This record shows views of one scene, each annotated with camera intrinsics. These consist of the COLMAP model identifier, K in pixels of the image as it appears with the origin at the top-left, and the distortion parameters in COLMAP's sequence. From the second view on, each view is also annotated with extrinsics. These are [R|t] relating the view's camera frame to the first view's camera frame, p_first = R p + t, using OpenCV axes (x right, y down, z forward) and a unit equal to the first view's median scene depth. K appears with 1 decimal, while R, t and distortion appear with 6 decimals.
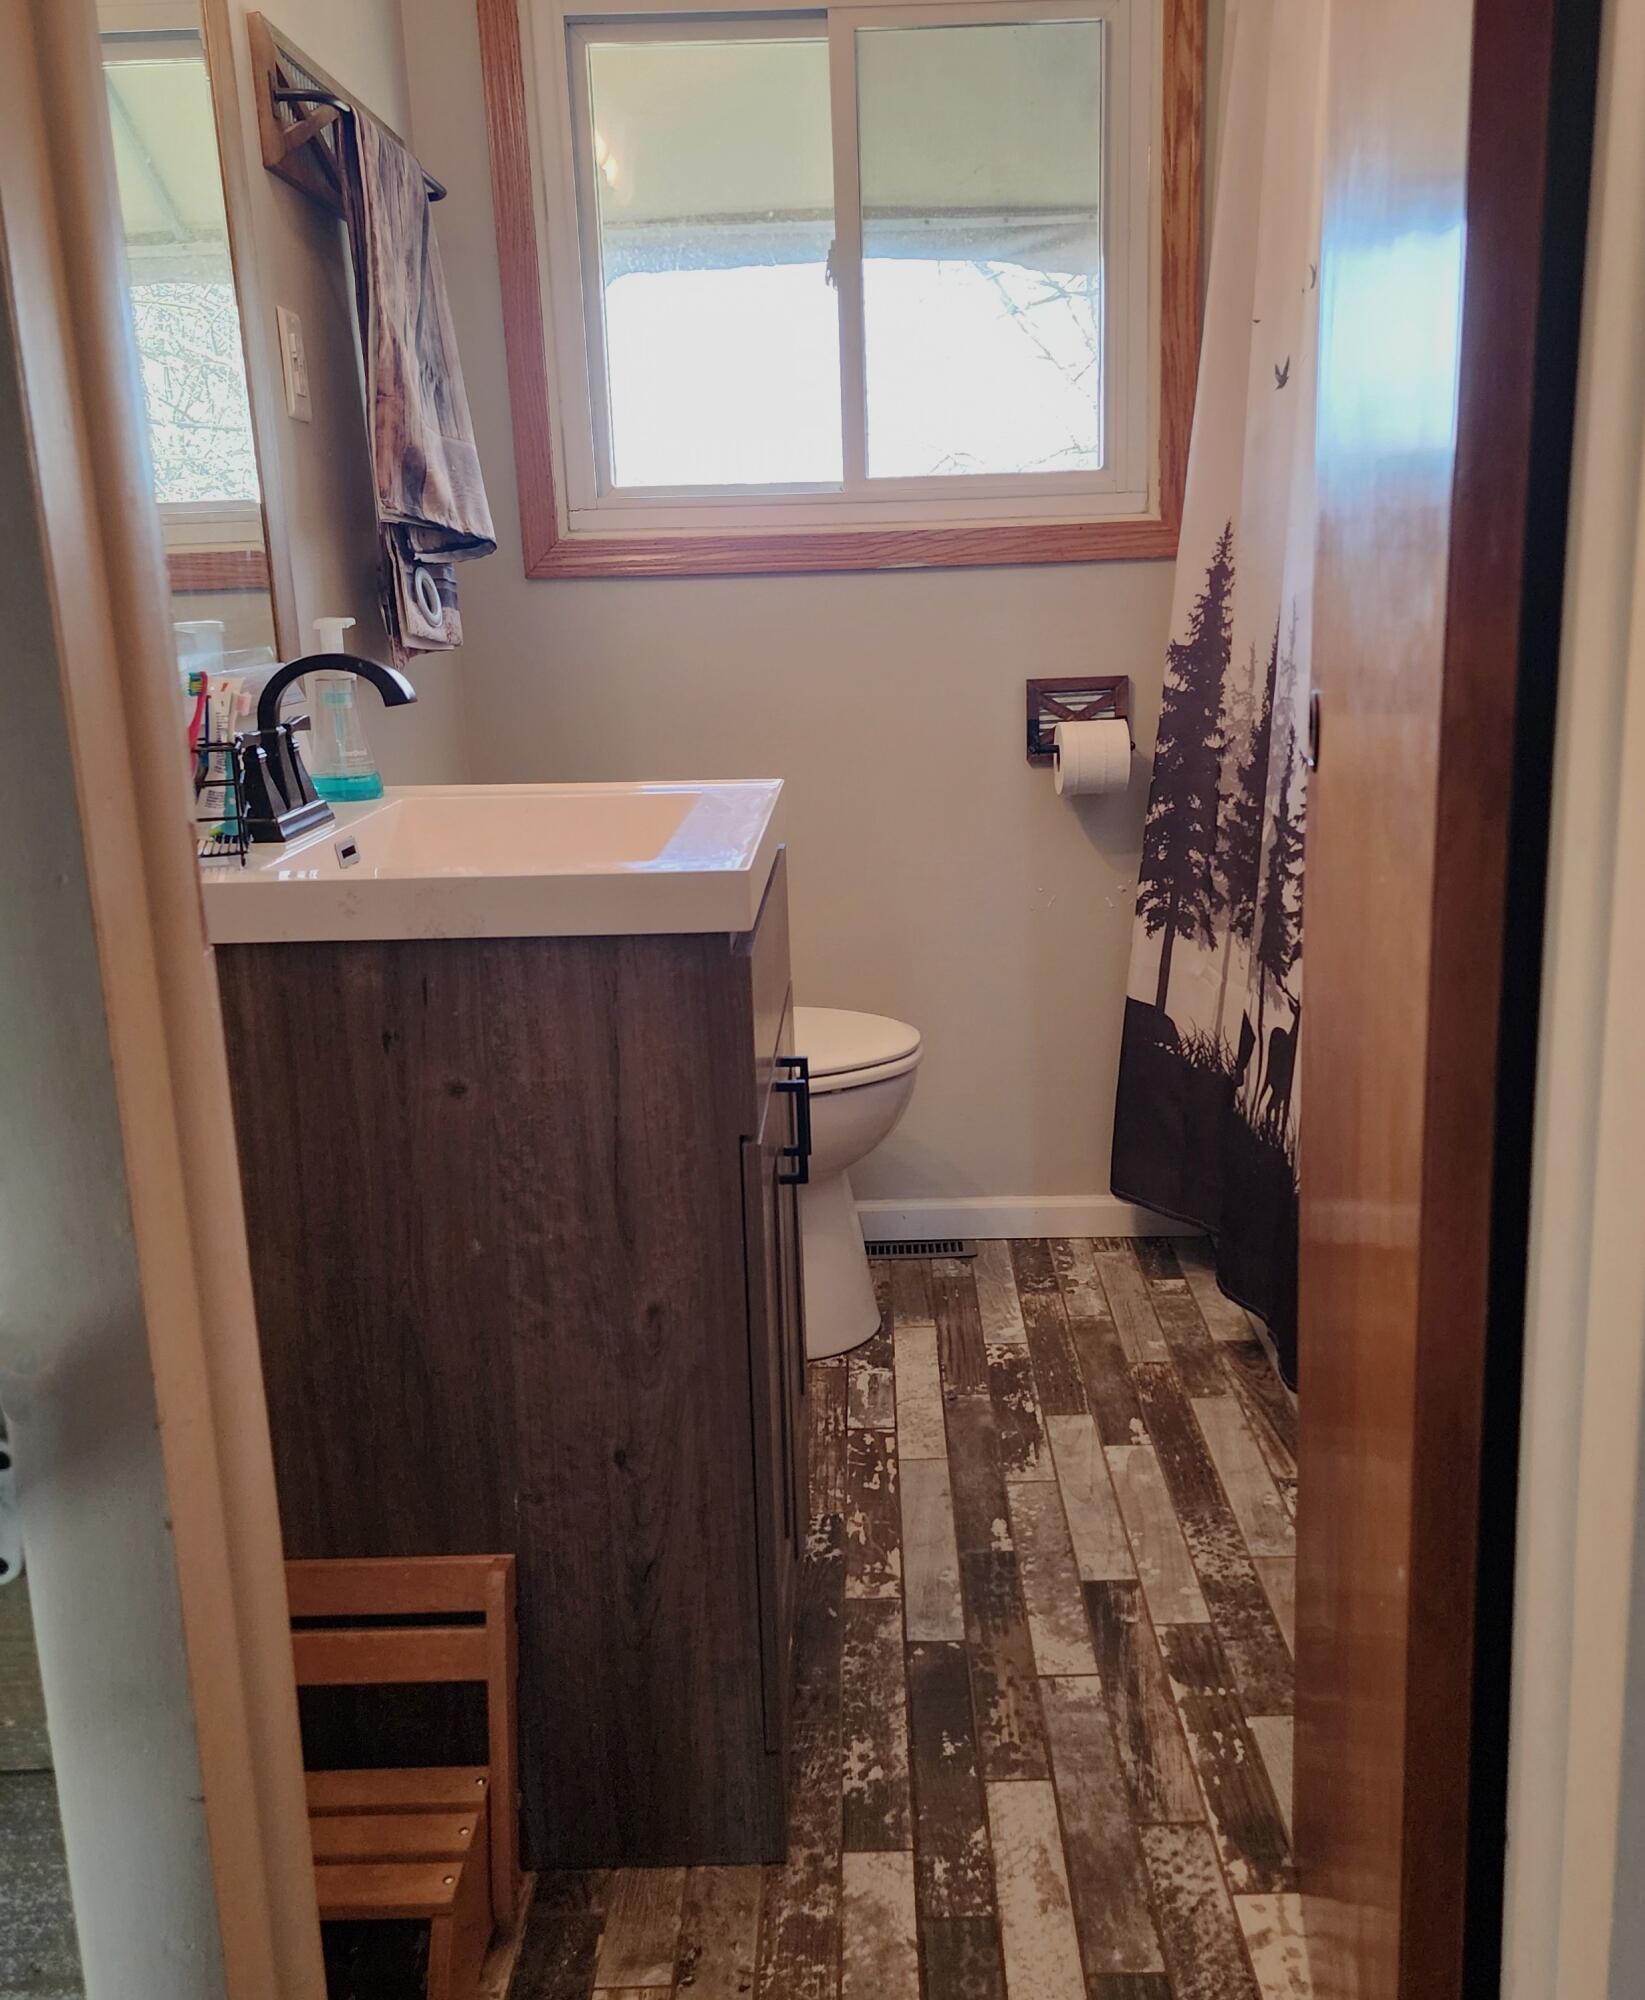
lens RADIAL K [[1708.5, 0, 863.0], [0, 1708.5, 999.7], [0, 0, 1]] dist [0.104303, 0.000551]
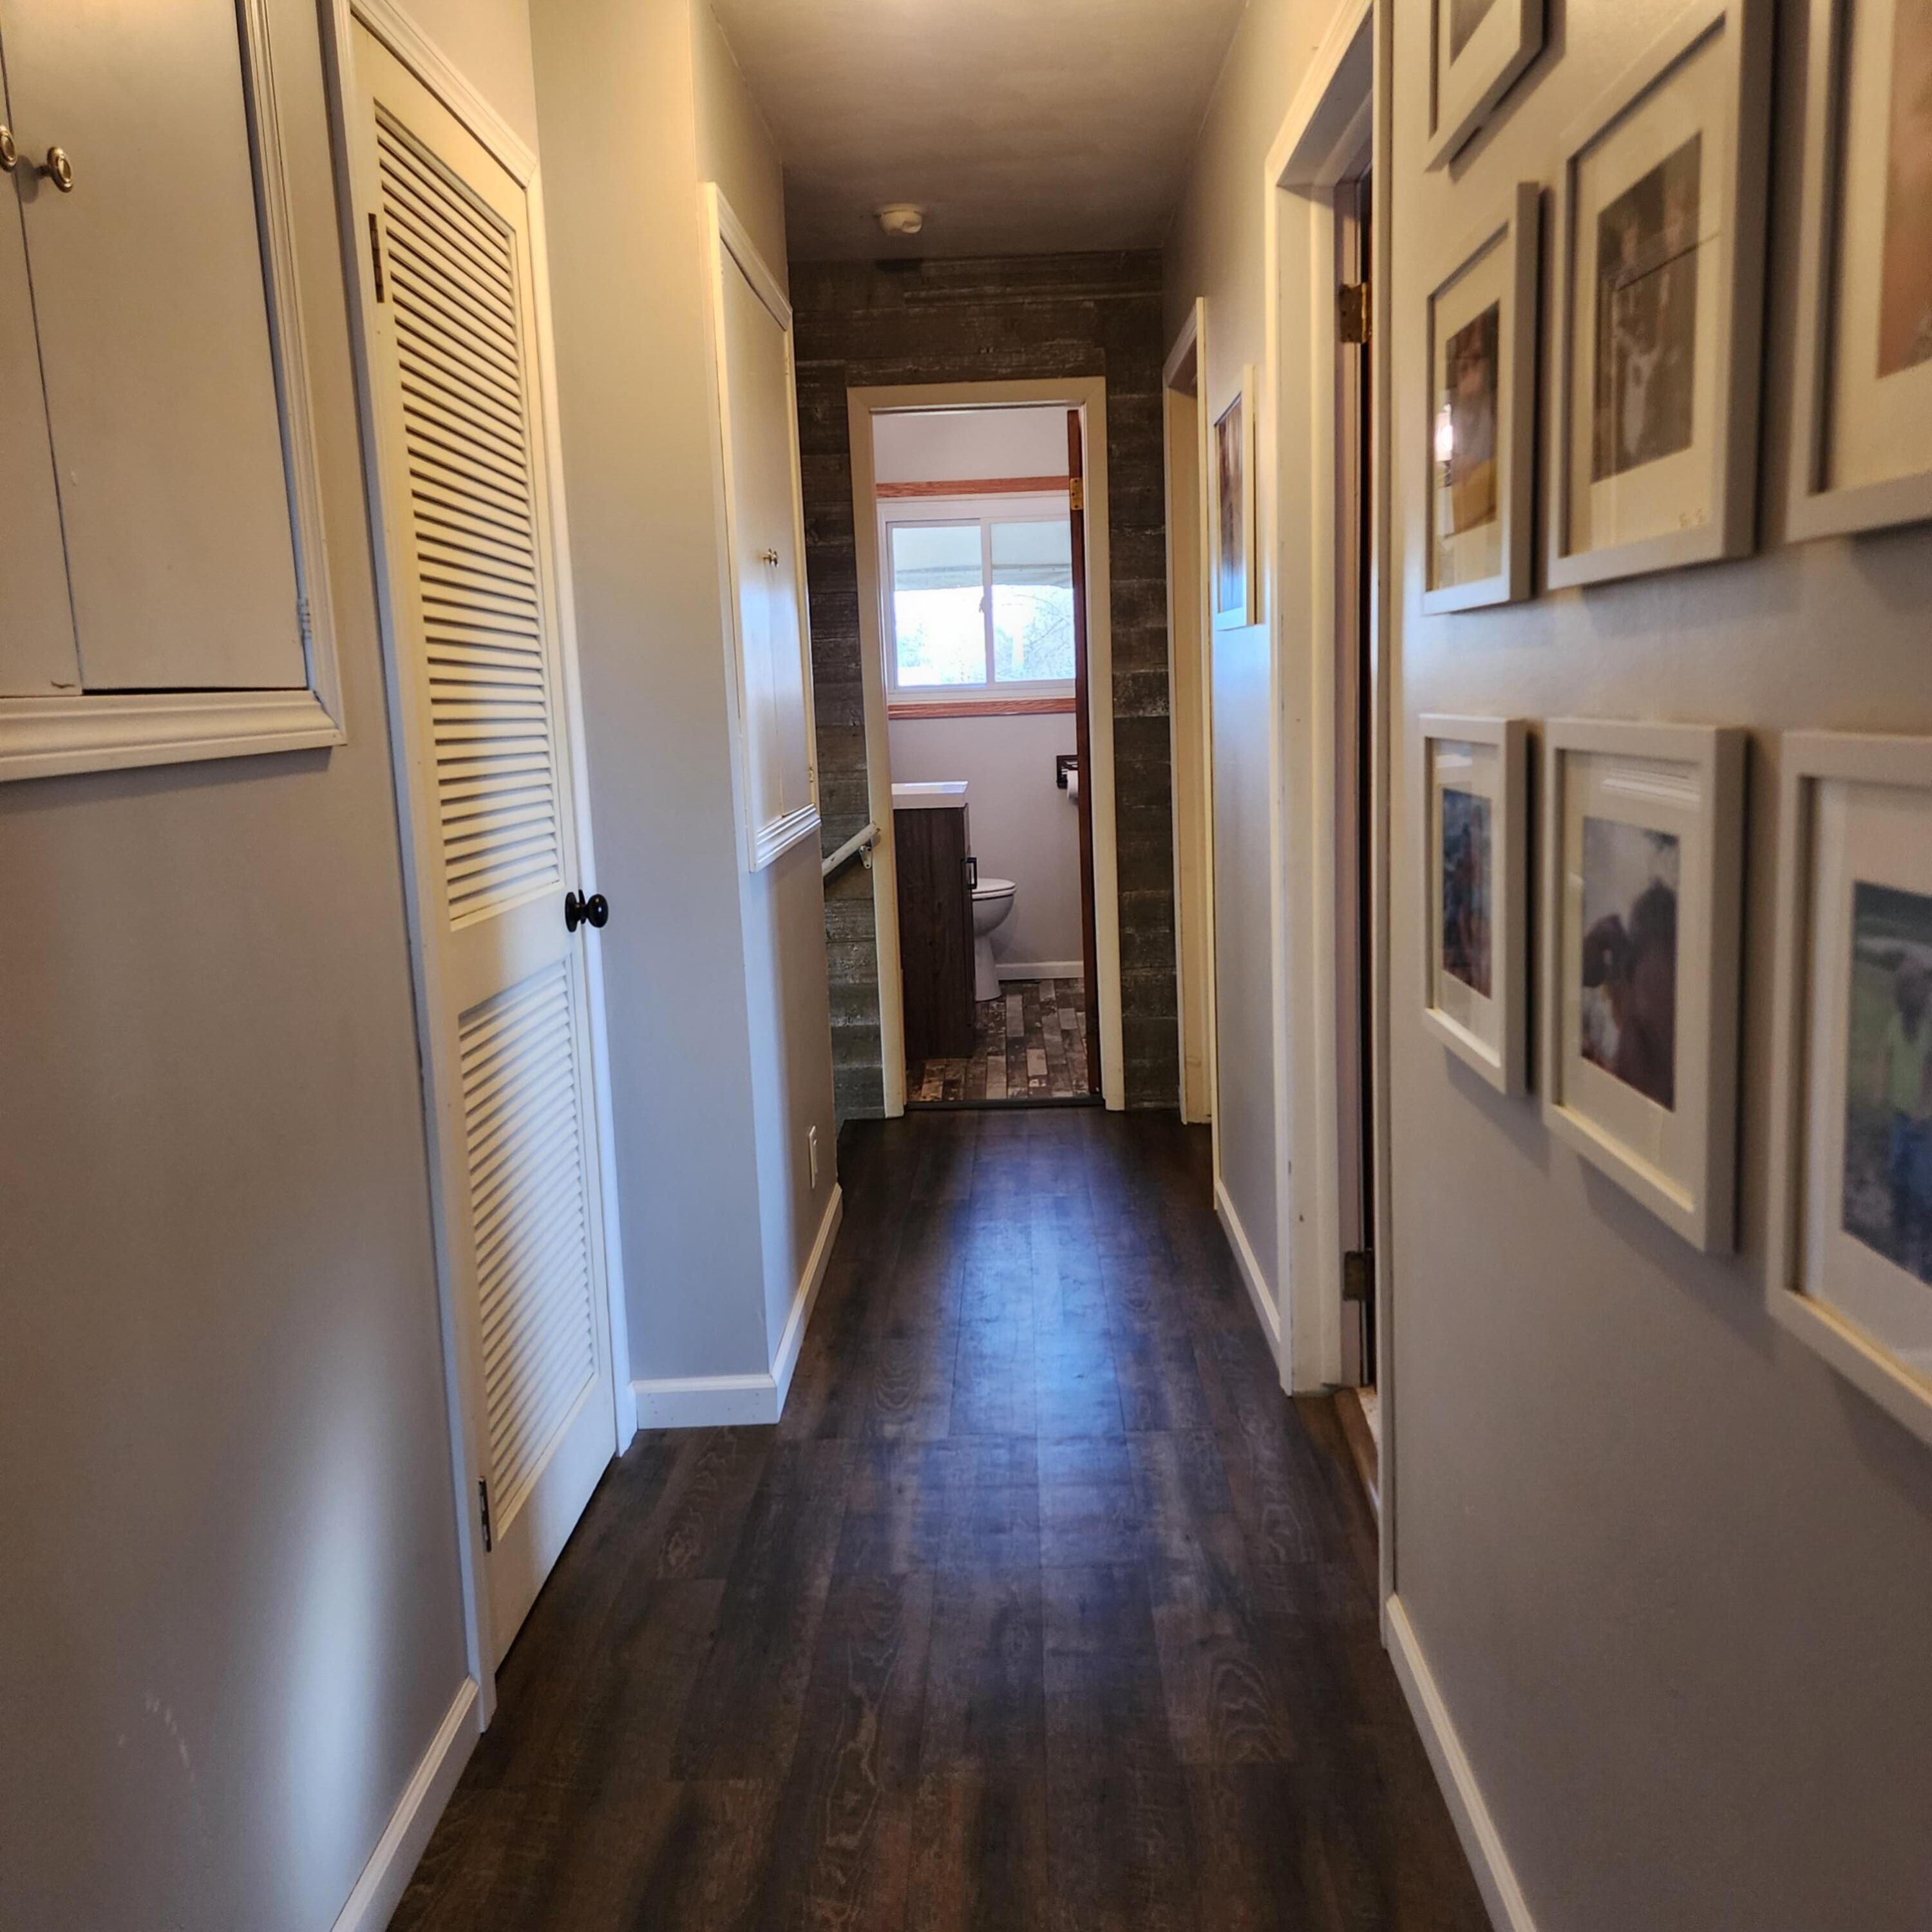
lens RADIAL K [[1712.7, 0, 1000.0], [0, 1712.7, 972.4], [0, 0, 1]] dist [0.122010, -0.154268]
pose [[0.999974, -0.005425, -0.004817, 0.021102], [0.005019, 0.996732, -0.080619, 0.365884], [0.005238, 0.080593, 0.996733, -1.640205]]
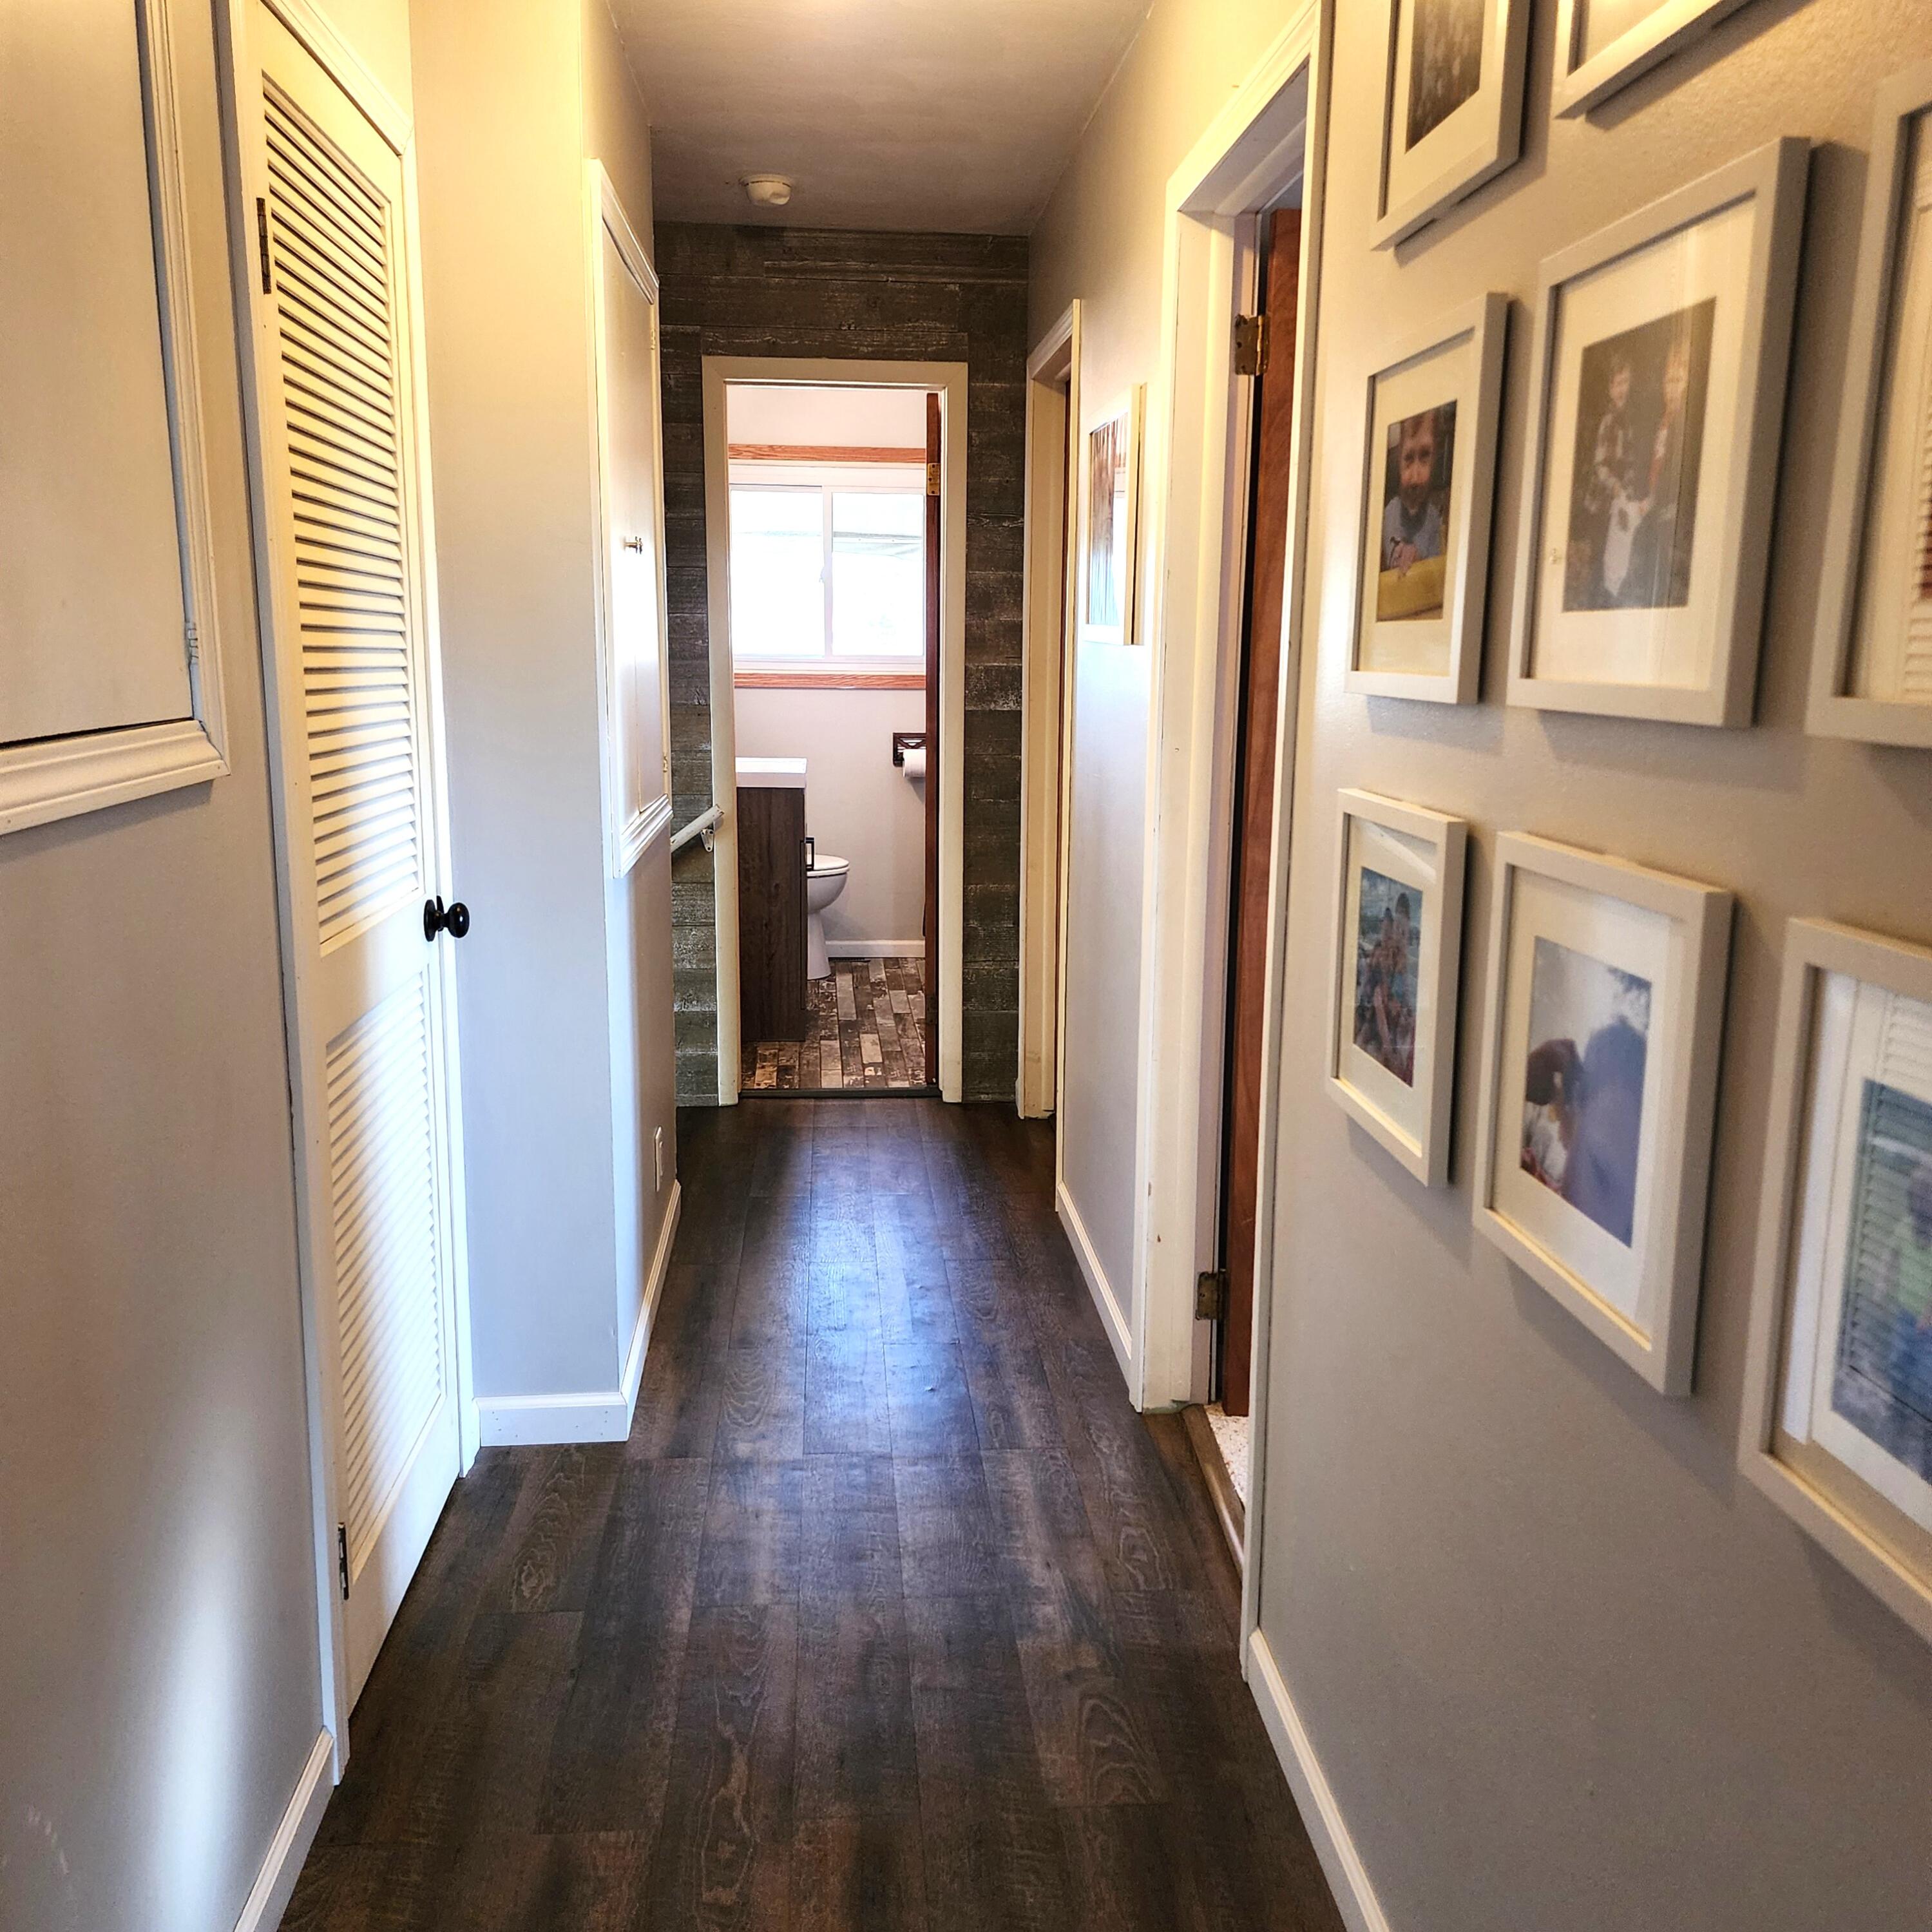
lens RADIAL K [[1718.4, 0, 972.7], [0, 1718.4, 980.4], [0, 0, 1]] dist [0.099764, -0.110609]
pose [[0.995052, 0.024116, 0.096384, -0.027240], [-0.019519, 0.998640, -0.048353, 0.320420], [-0.097419, 0.046233, 0.994169, -1.632098]]
